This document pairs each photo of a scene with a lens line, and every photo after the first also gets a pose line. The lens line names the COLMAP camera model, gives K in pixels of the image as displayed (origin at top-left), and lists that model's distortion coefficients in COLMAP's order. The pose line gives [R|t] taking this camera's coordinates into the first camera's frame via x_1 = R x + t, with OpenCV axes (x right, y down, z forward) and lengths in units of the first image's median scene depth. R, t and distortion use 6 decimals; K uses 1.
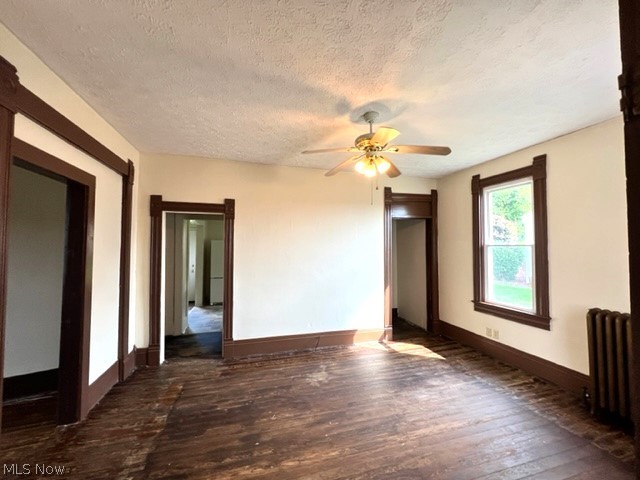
lens RADIAL K [[259.5, 0, 318.3], [0, 259.5, 239.9], [0, 0, 1]] dist [-0.003432, -0.000129]
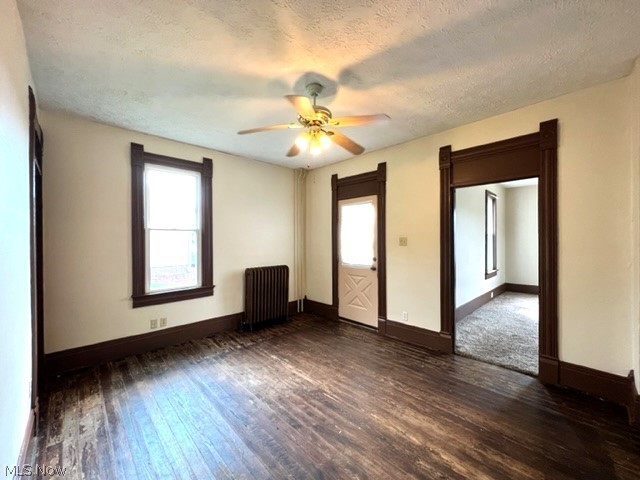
lens RADIAL K [[259.5, 0, 318.3], [0, 259.5, 239.9], [0, 0, 1]] dist [-0.003432, -0.000129]
pose [[-0.476064, -0.004974, 0.879396, -0.520985], [-0.023178, 0.999708, -0.006894, 0.065255], [-0.879105, -0.023665, -0.476040, 1.162899]]
